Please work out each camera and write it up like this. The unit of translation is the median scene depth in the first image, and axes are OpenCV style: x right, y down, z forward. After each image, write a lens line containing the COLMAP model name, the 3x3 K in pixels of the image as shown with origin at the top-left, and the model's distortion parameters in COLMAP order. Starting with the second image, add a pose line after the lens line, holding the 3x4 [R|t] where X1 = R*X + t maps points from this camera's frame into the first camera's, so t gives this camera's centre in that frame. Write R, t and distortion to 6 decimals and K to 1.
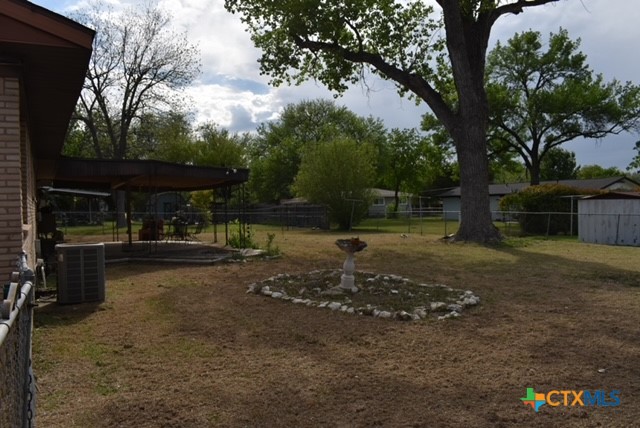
lens RADIAL K [[494.5, 0, 320.0], [0, 494.5, 214.0], [0, 0, 1]] dist [-0.090013, 0.005063]
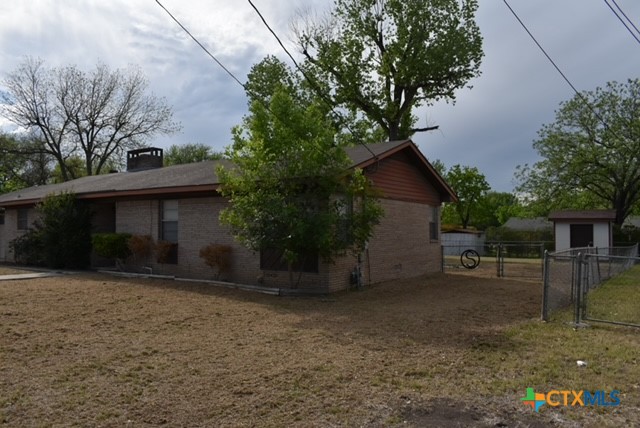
lens RADIAL K [[494.5, 0, 320.0], [0, 494.5, 214.0], [0, 0, 1]] dist [-0.090013, 0.005063]
pose [[0.883215, 0.031077, 0.467938, -0.725944], [-0.004778, 0.998346, -0.057286, 0.007919], [-0.468944, 0.048360, 0.881903, -0.465271]]
